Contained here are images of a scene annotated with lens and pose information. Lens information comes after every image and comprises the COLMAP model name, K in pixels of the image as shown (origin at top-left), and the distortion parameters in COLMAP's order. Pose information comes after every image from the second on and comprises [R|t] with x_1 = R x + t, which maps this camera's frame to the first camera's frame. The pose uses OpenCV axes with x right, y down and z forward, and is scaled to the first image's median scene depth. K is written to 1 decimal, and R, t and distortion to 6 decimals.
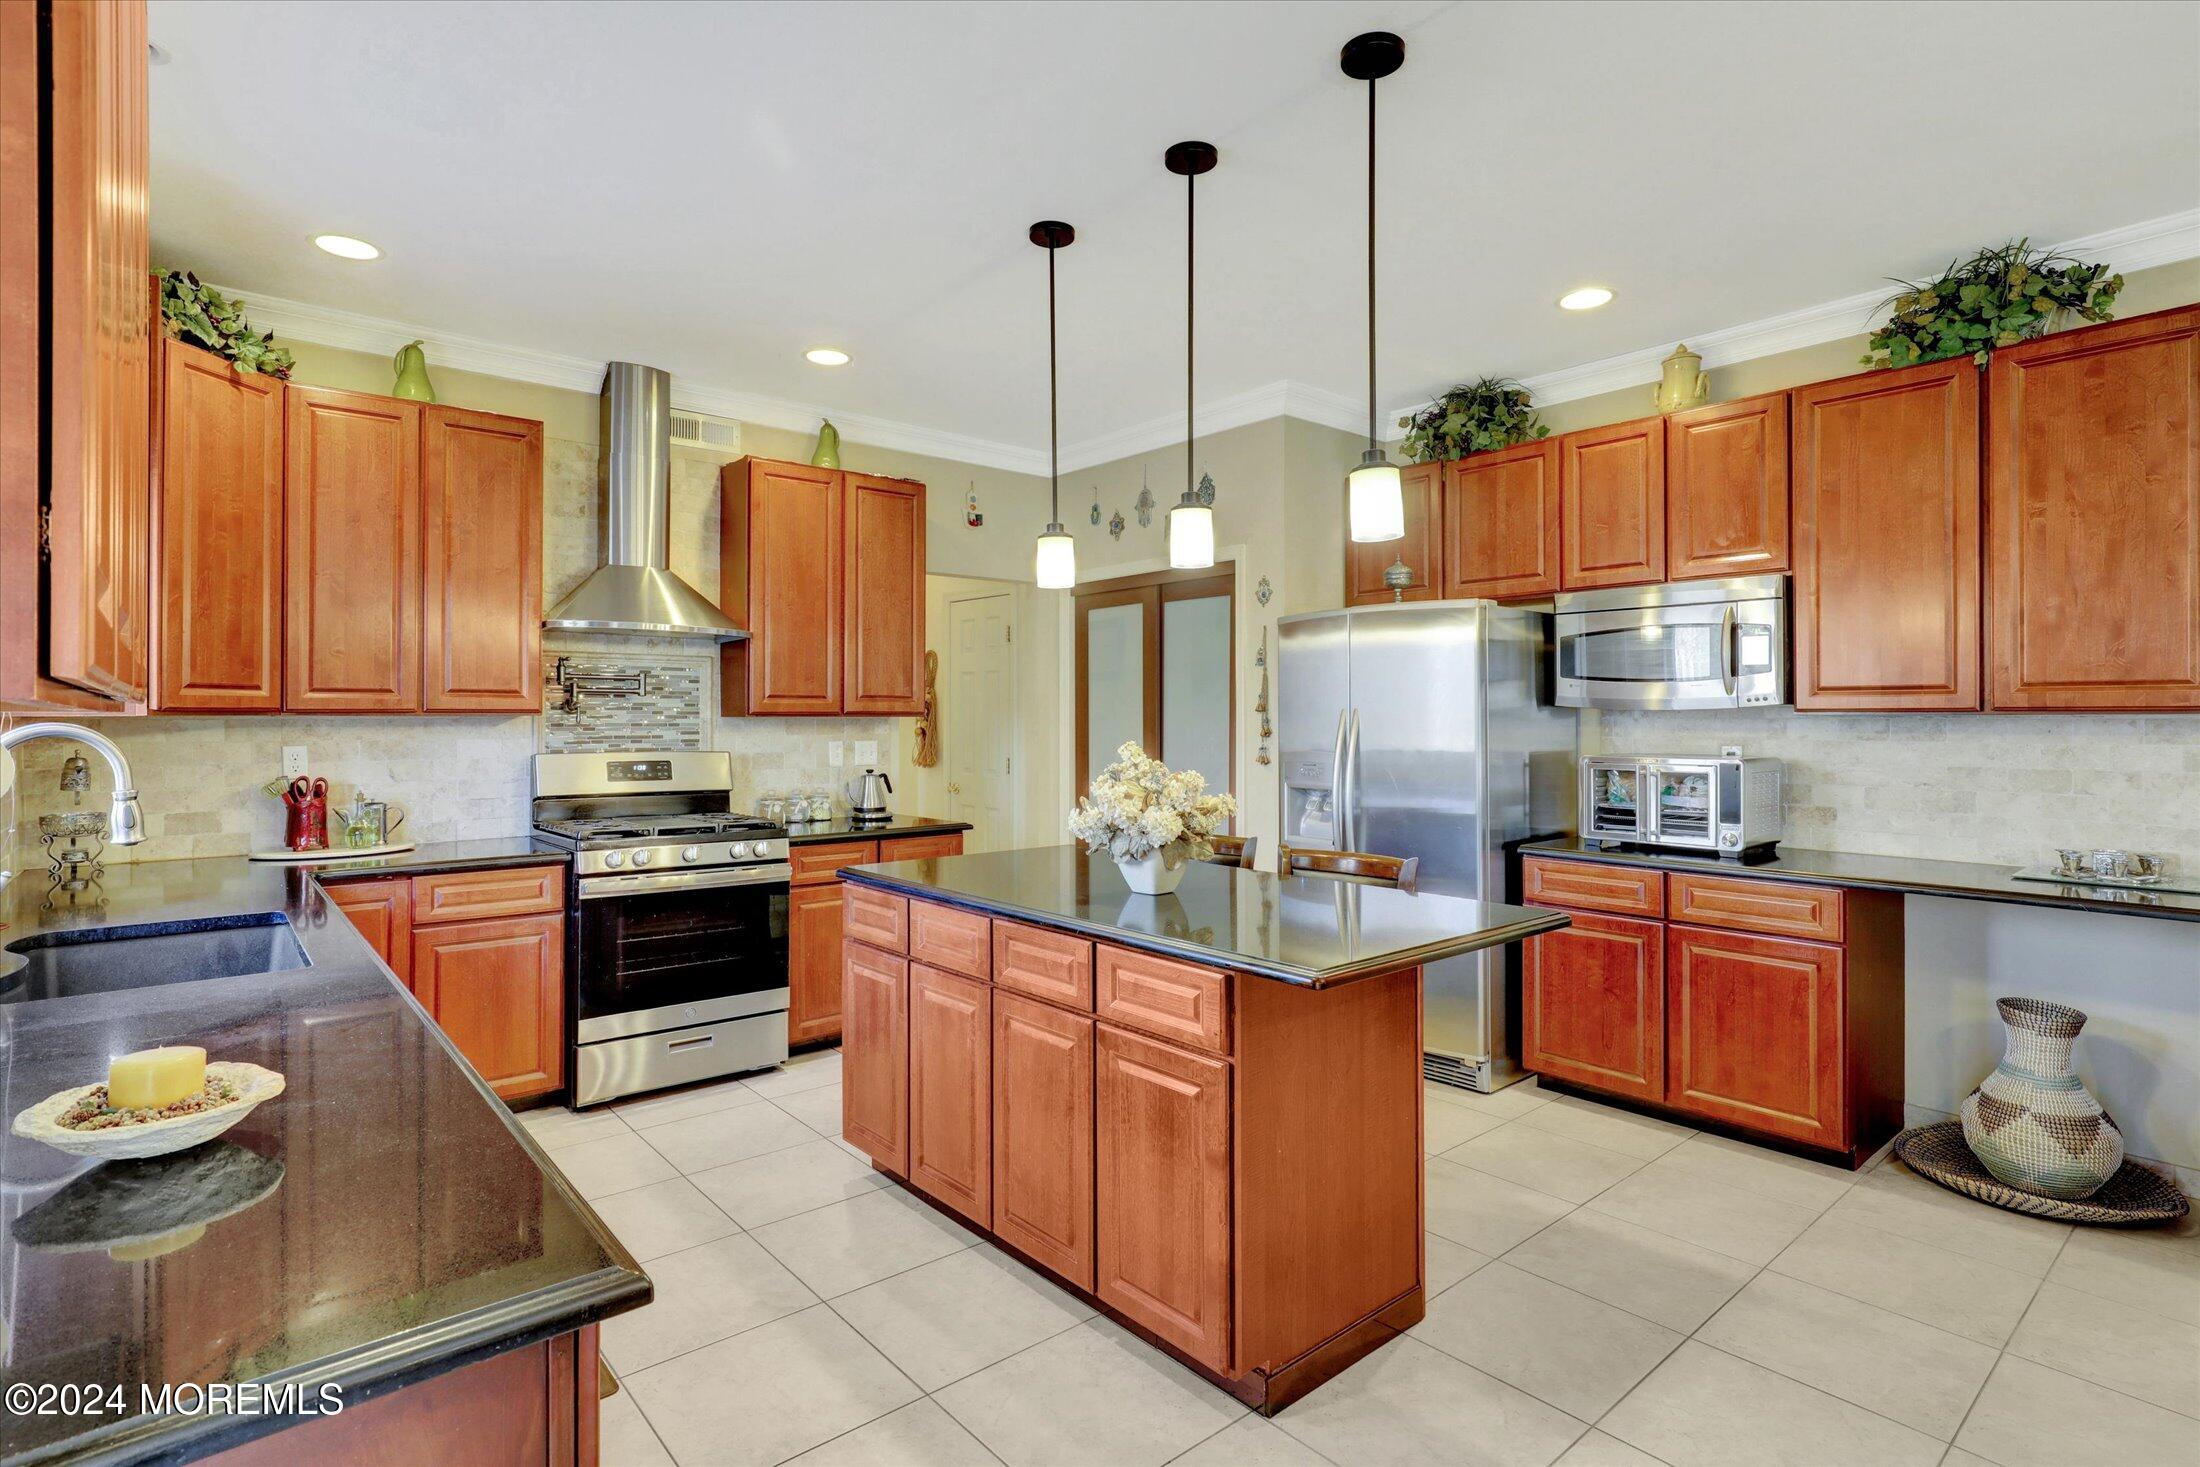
lens RADIAL K [[1076.6, 0, 1099.1], [0, 1076.6, 746.2], [0, 0, 1]] dist [-0.002196, -0.000376]
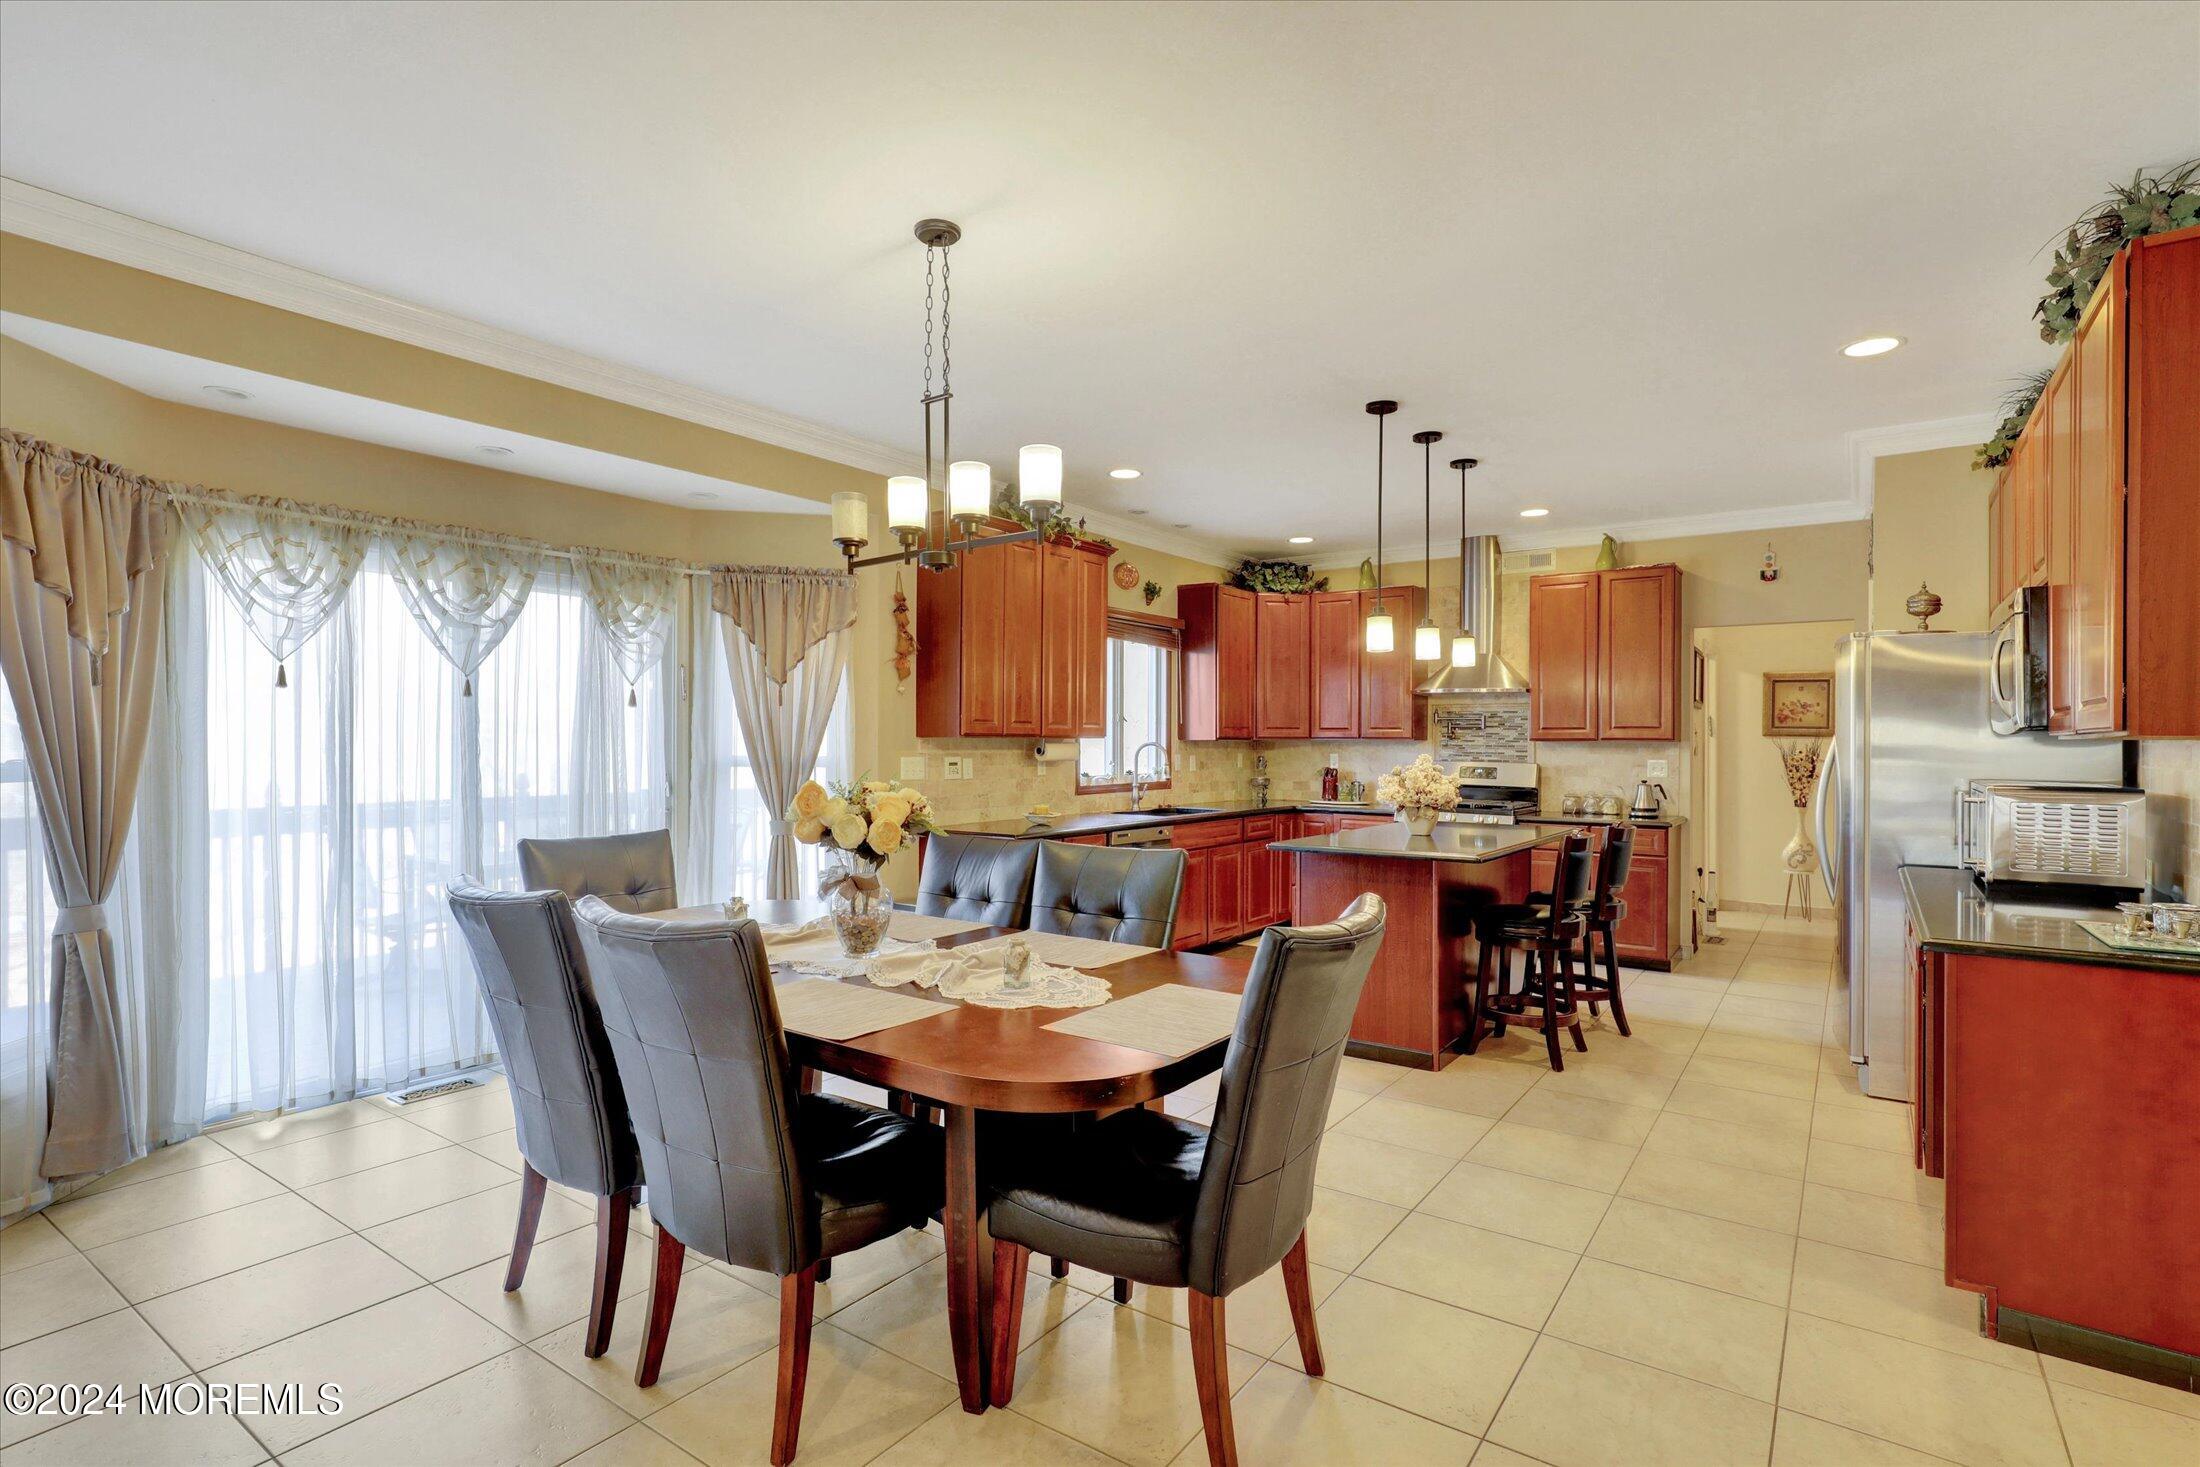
lens RADIAL K [[1076.6, 0, 1099.1], [0, 1076.6, 746.2], [0, 0, 1]] dist [-0.002196, -0.000376]
pose [[0.242331, 0.003137, -0.970188, 1.049072], [-0.032239, 0.999469, -0.004821, 0.008205], [0.969658, 0.032446, 0.242304, 0.004315]]
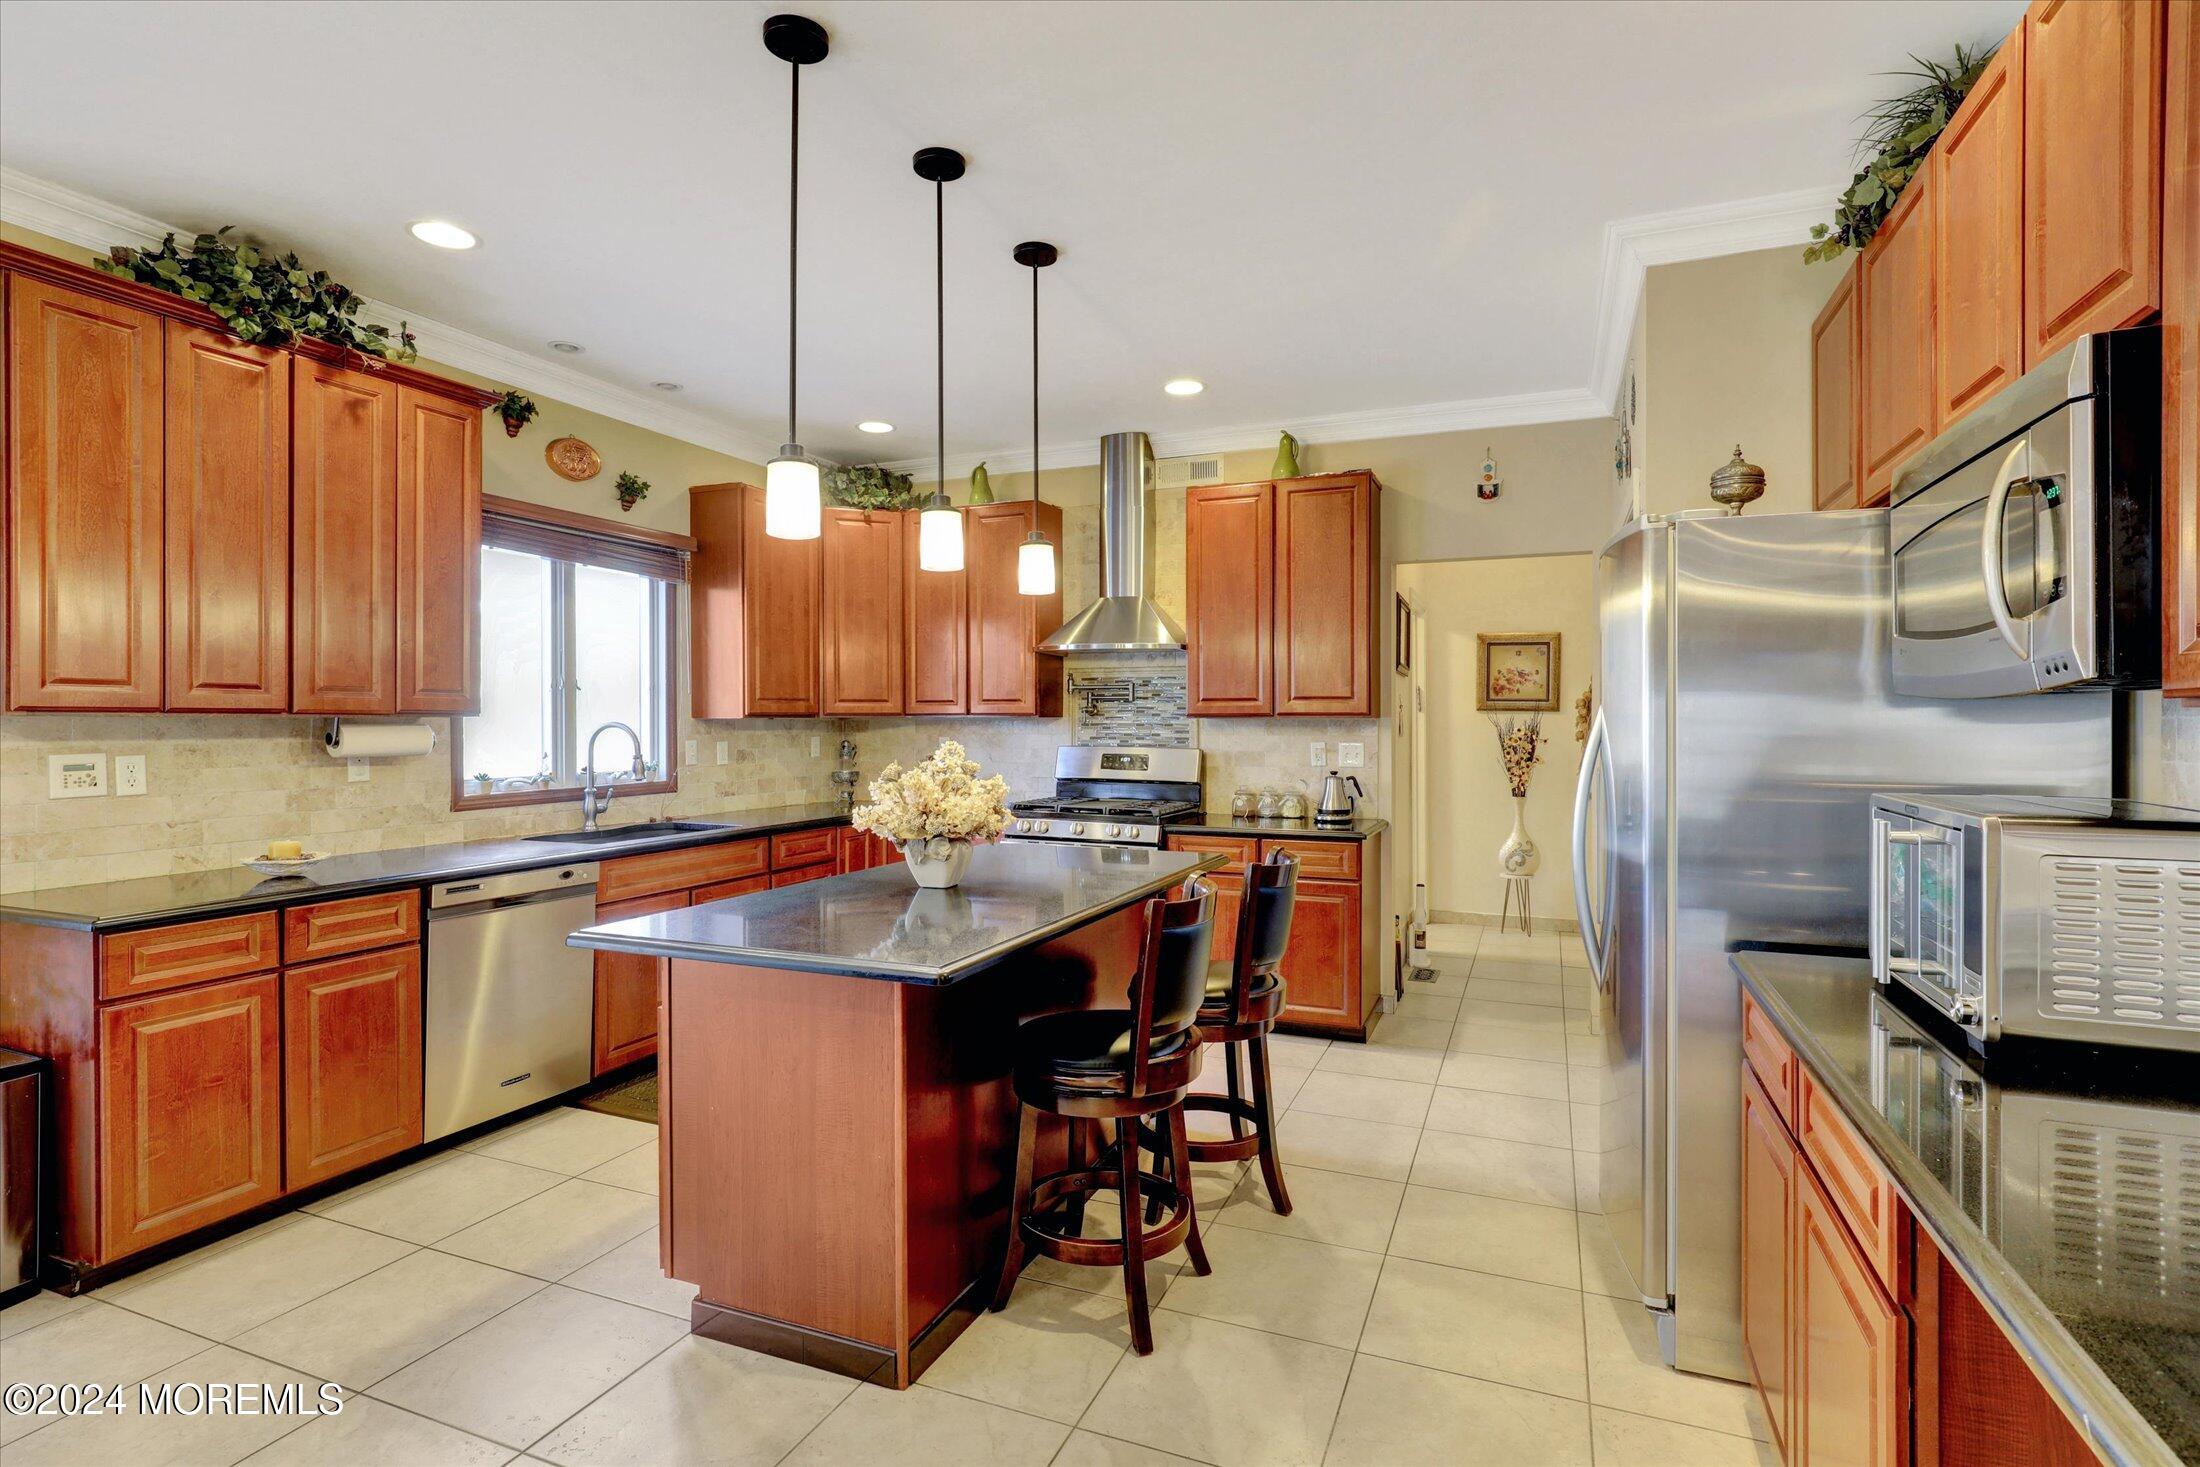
lens RADIAL K [[1072.8, 0, 1100.0], [0, 1072.8, 733.5], [0, 0, 1]] dist [-0.002319, -0.000028]
pose [[0.450969, 0.007866, -0.892505, 0.634651], [-0.024132, 0.999703, -0.003383, -0.004907], [0.892213, 0.023064, 0.451025, 0.409384]]
